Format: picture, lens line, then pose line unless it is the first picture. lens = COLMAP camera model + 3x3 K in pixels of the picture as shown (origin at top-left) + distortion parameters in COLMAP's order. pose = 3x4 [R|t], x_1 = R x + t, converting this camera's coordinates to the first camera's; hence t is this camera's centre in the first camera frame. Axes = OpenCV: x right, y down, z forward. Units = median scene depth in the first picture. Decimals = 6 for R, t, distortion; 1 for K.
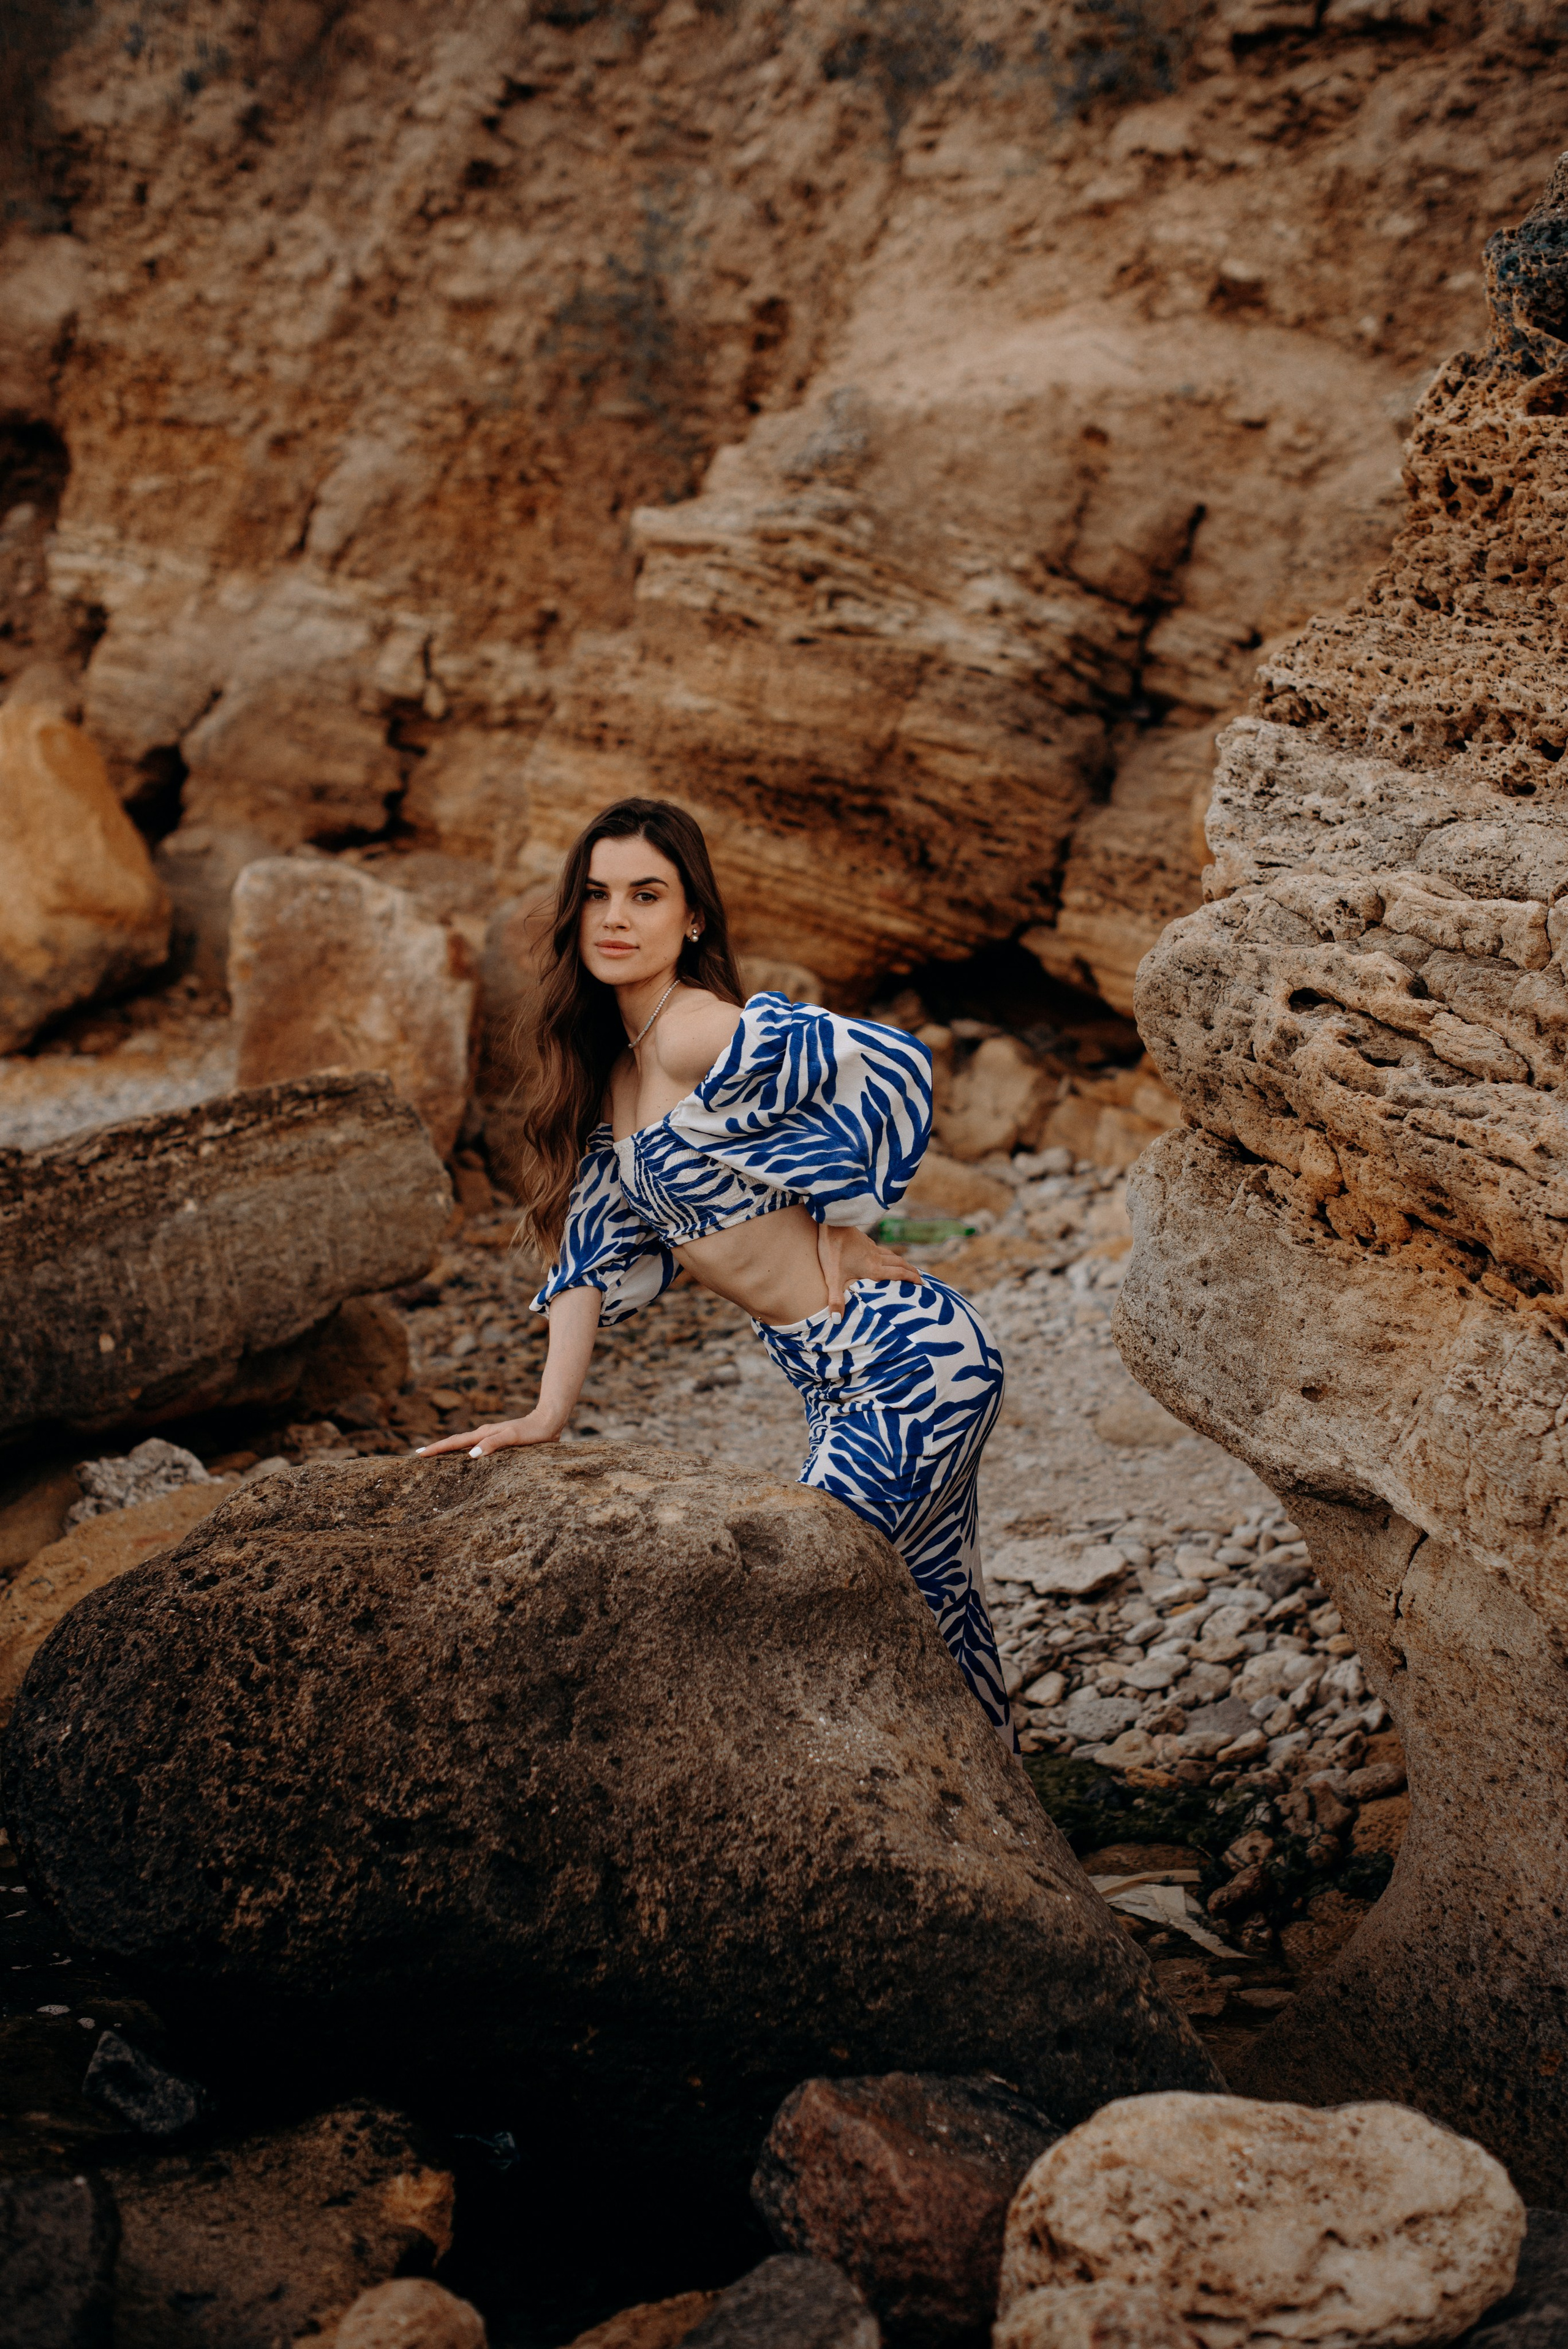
lens RADIAL K [[3516.8, 0, 791.9], [0, 3516.8, 1204.2], [0, 0, 1]] dist [0.144370, 0.372414]
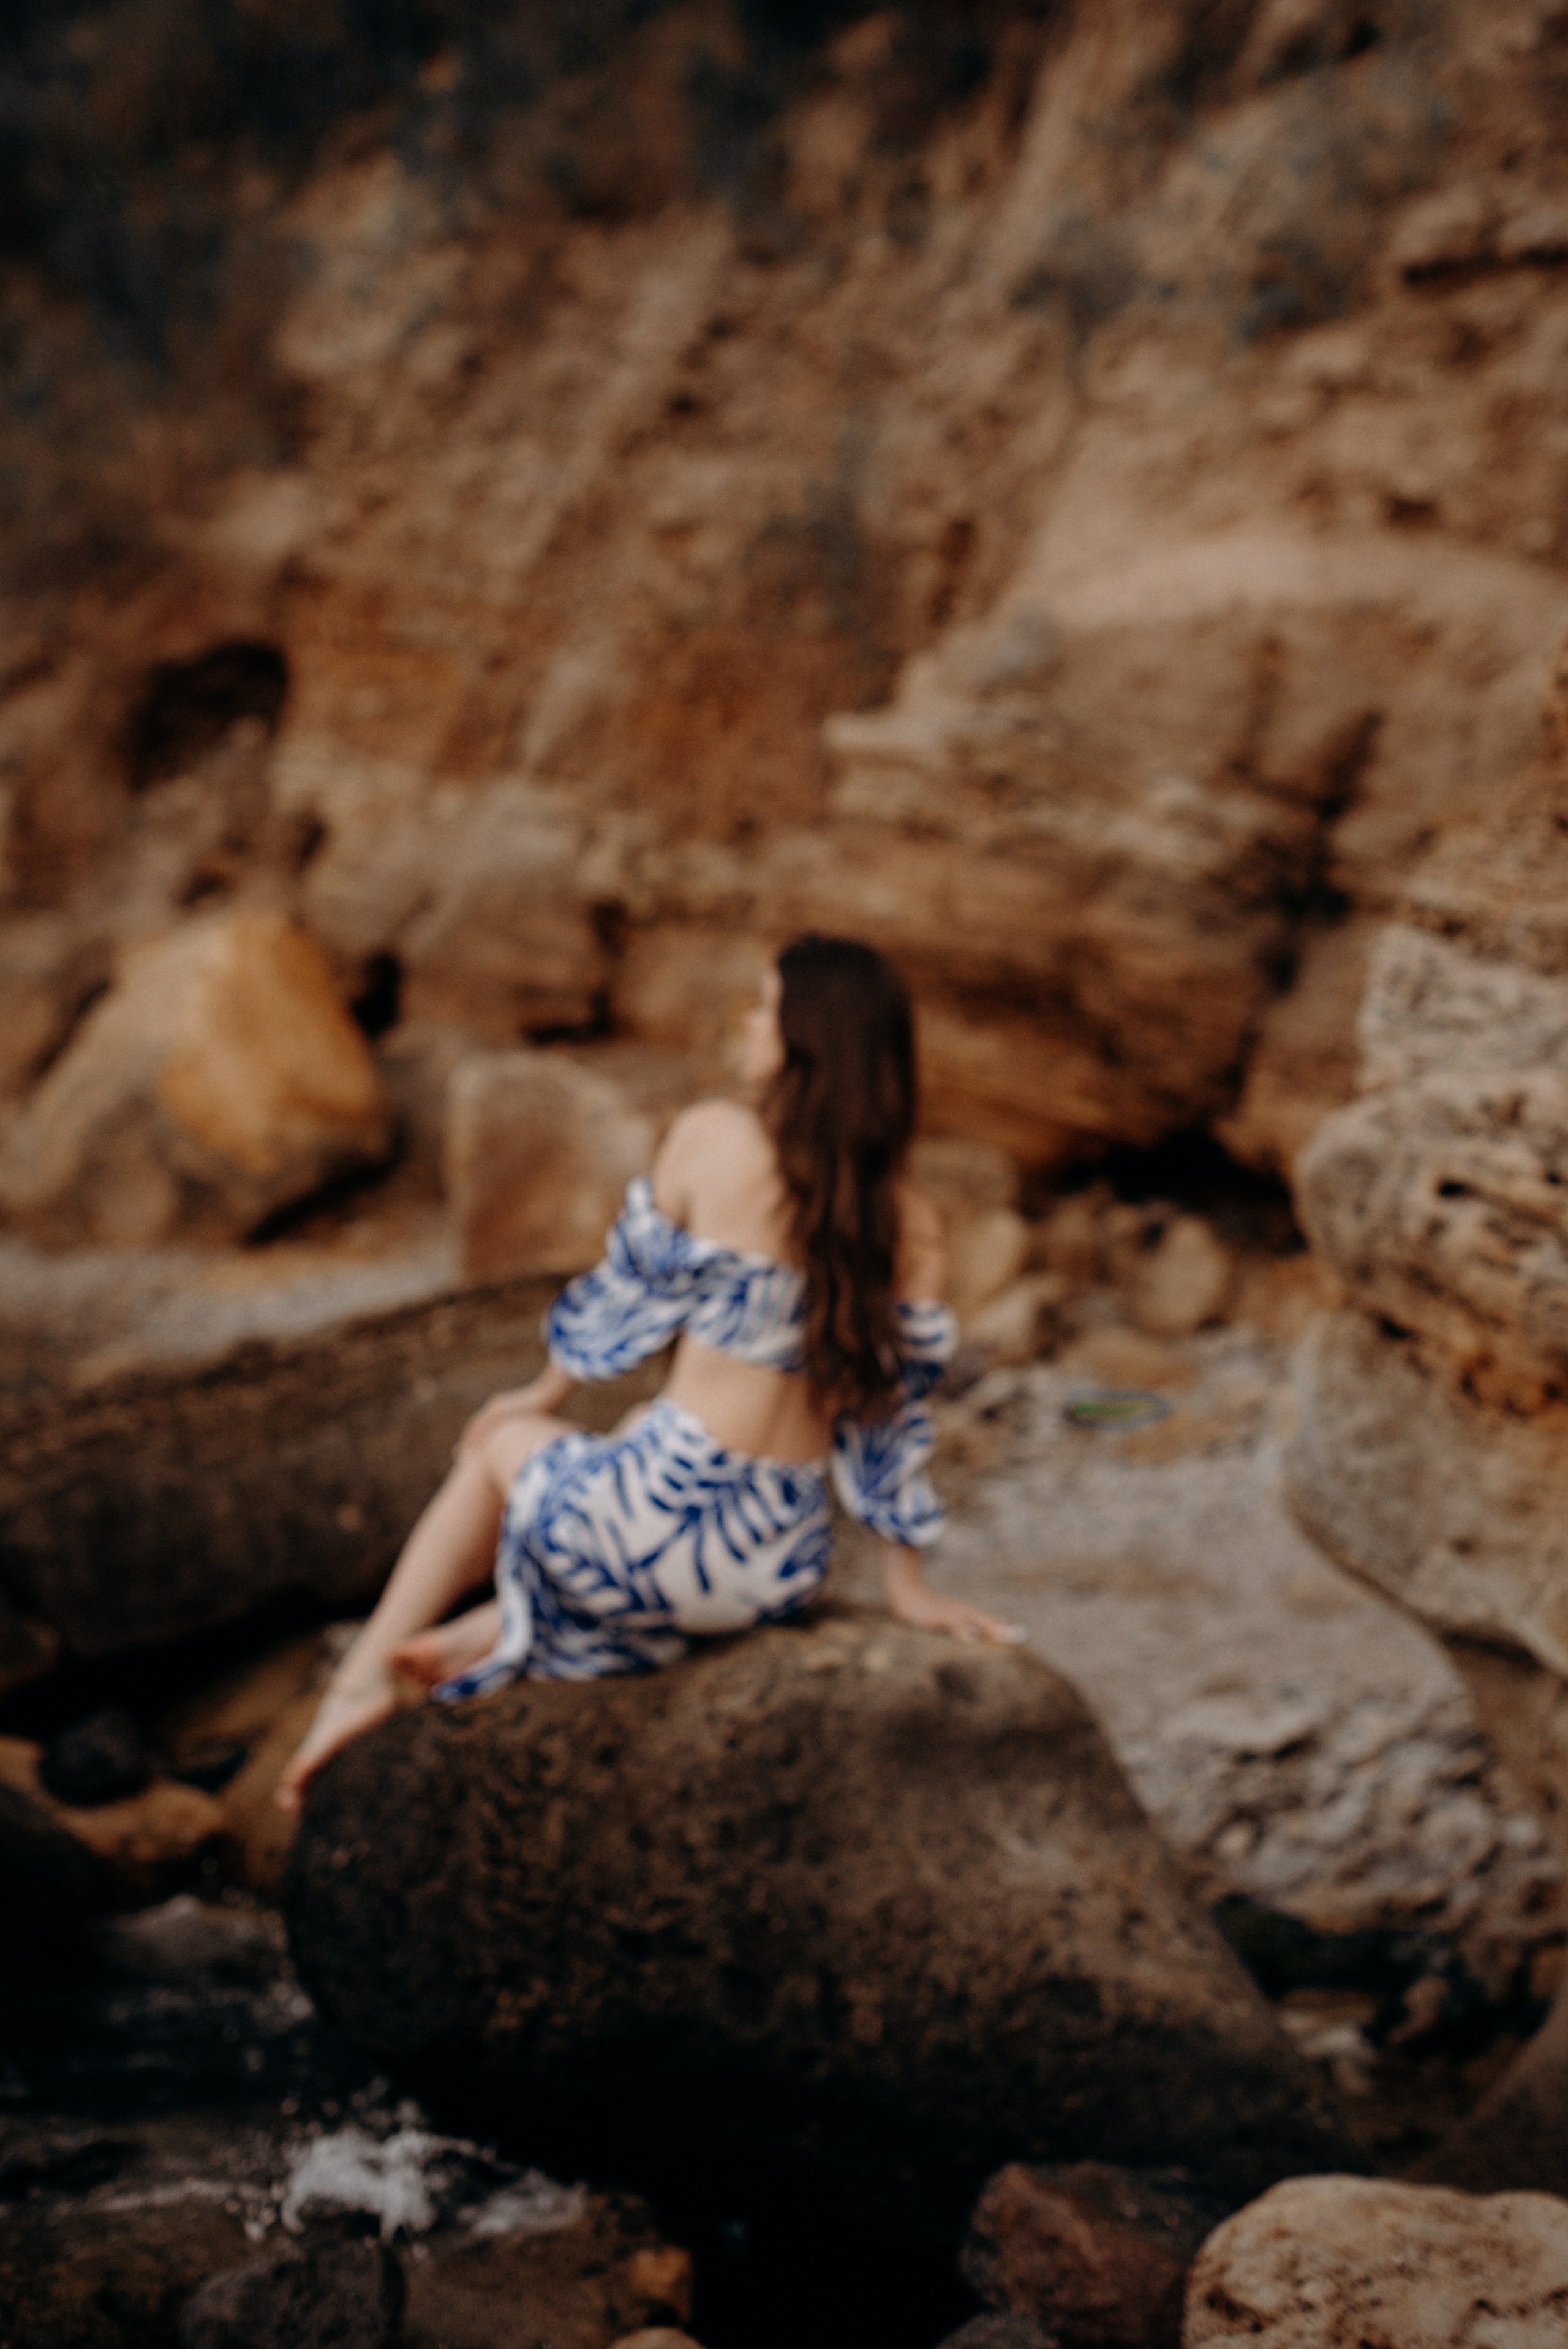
lens RADIAL K [[3556.0, 0, 776.1], [0, 3556.0, 1195.5], [0, 0, 1]] dist [0.190683, 0.173861]
pose [[0.998151, -0.010375, -0.059888, 0.001084], [0.007119, 0.998498, -0.054328, 0.001335], [0.060361, 0.053802, 0.996726, -0.057367]]
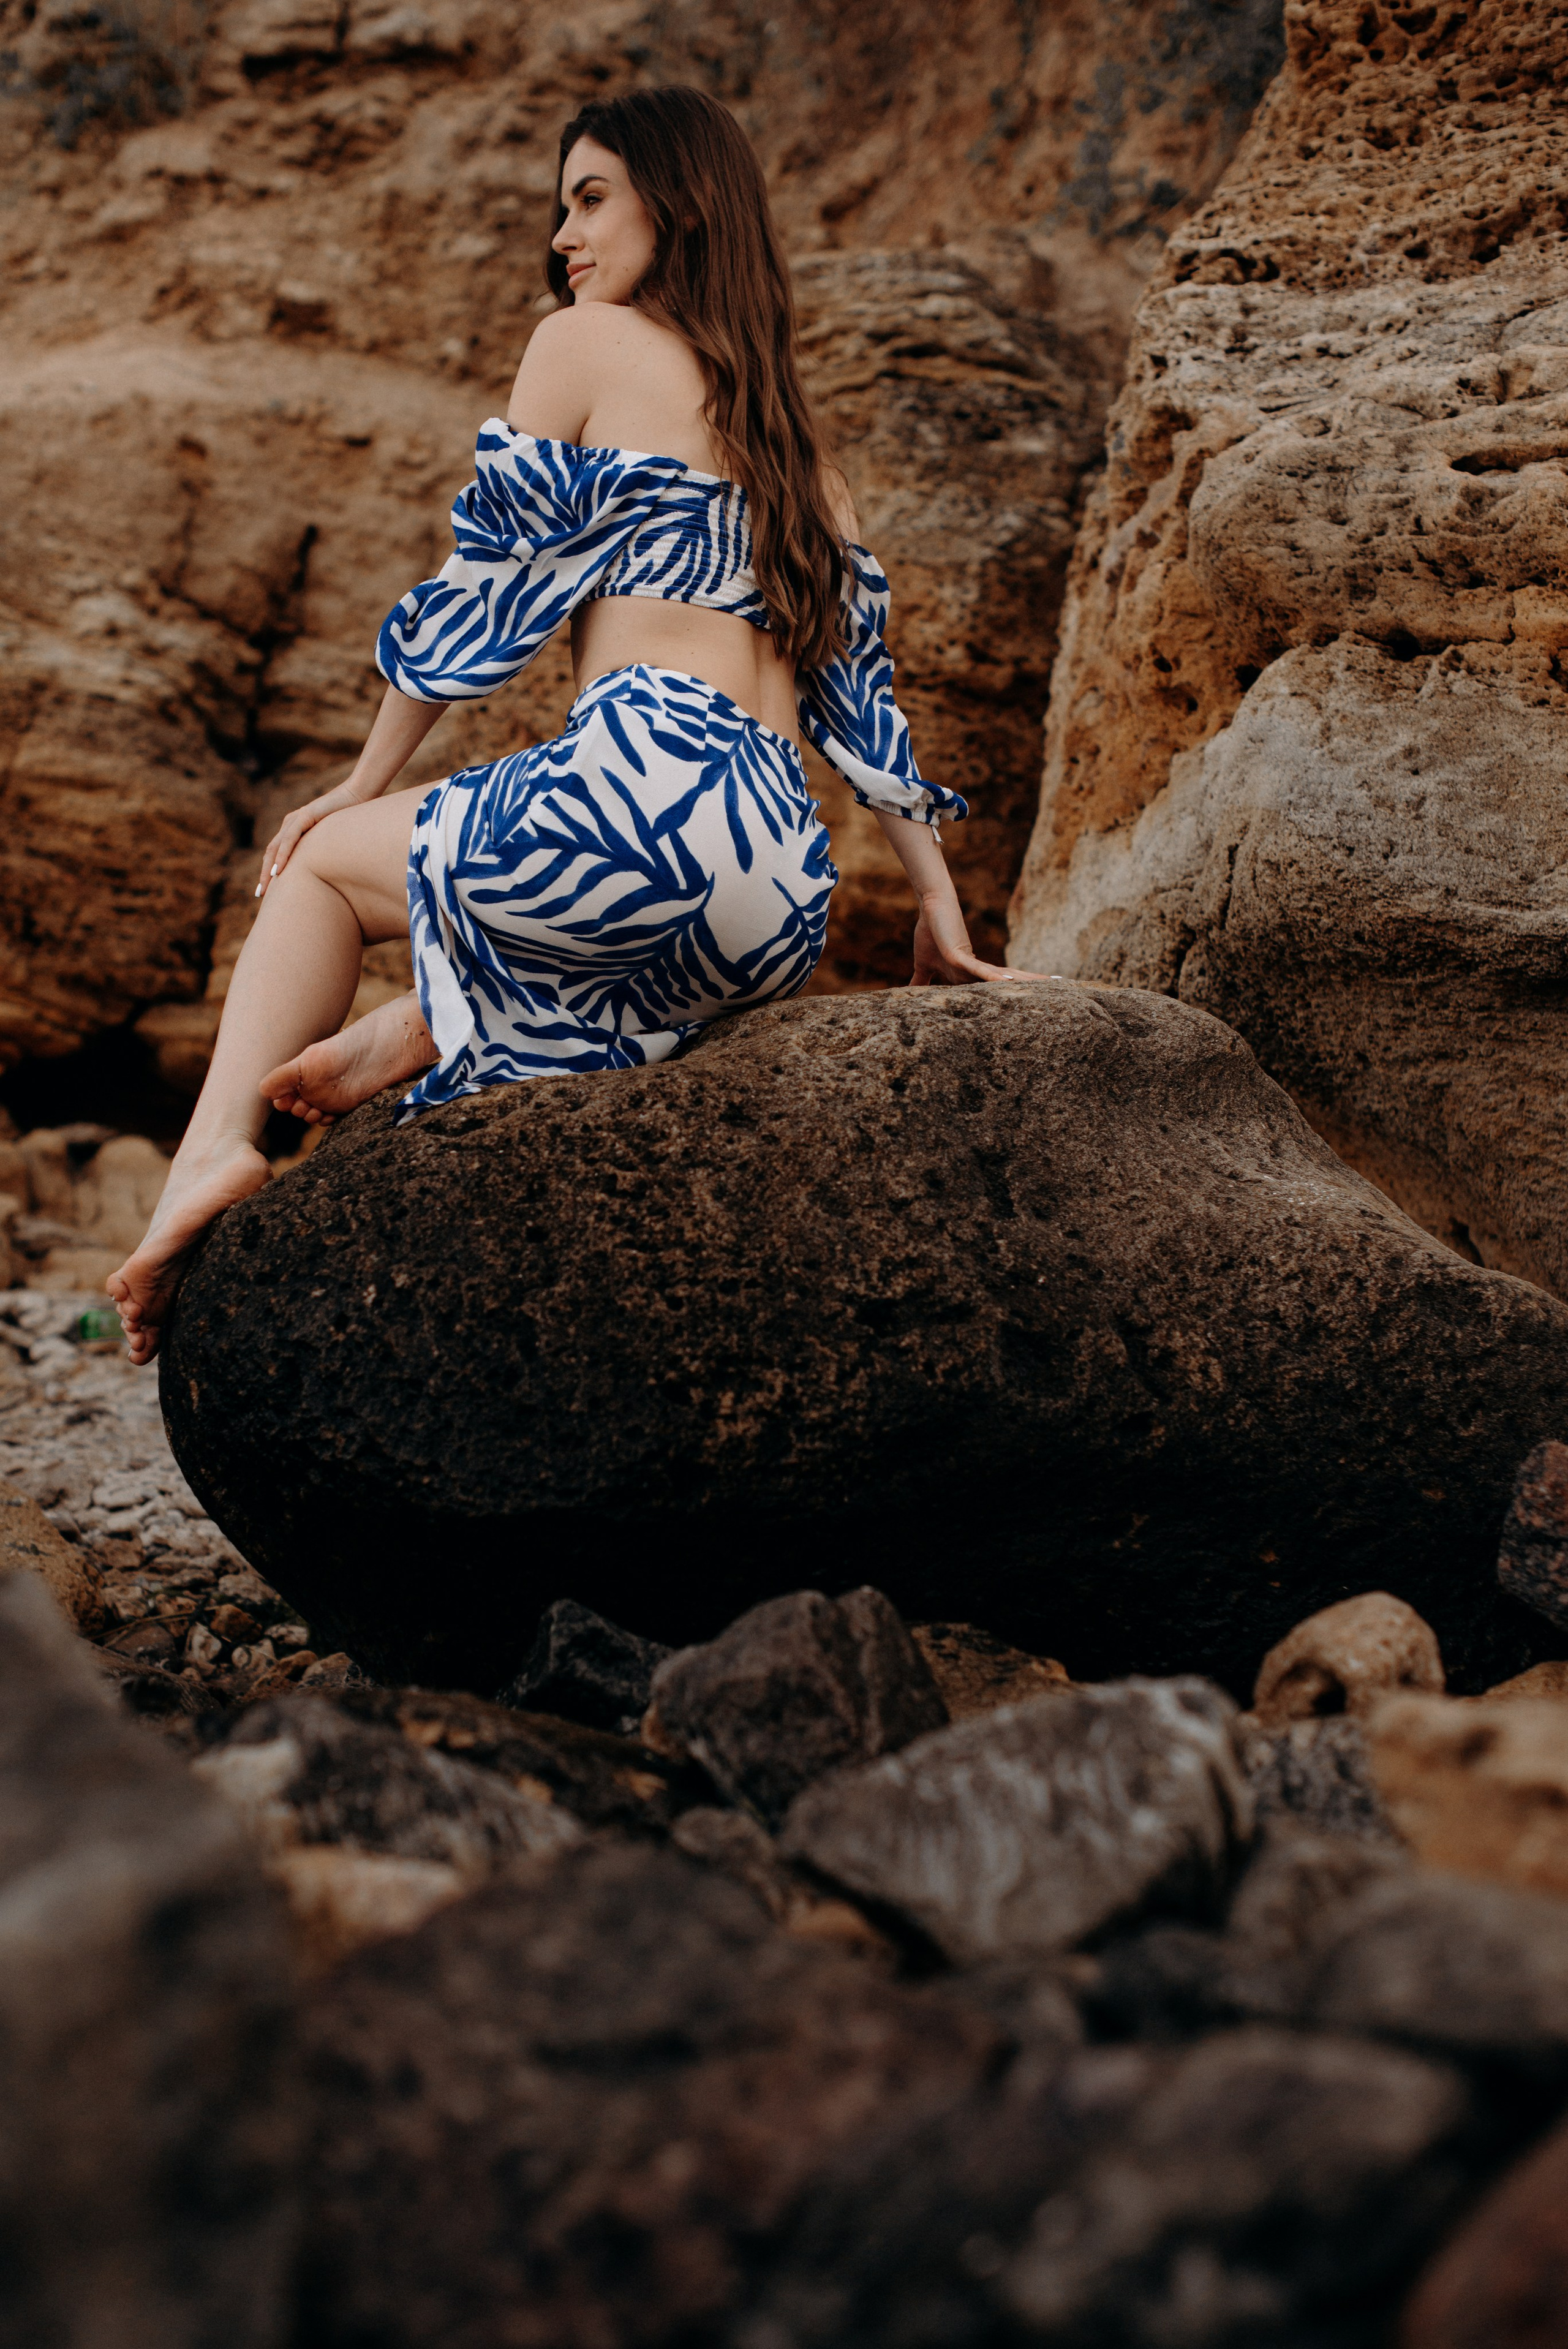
lens RADIAL K [[3902.3, 0, 784.0], [0, 3902.3, 1174.5], [0, 0, 1]] dist [0.167215, 0.156046]
pose [[0.917285, -0.065366, 0.392830, -0.201140], [0.116474, 0.987339, -0.107685, 0.099043], [-0.380818, 0.144532, 0.913284, 0.071009]]
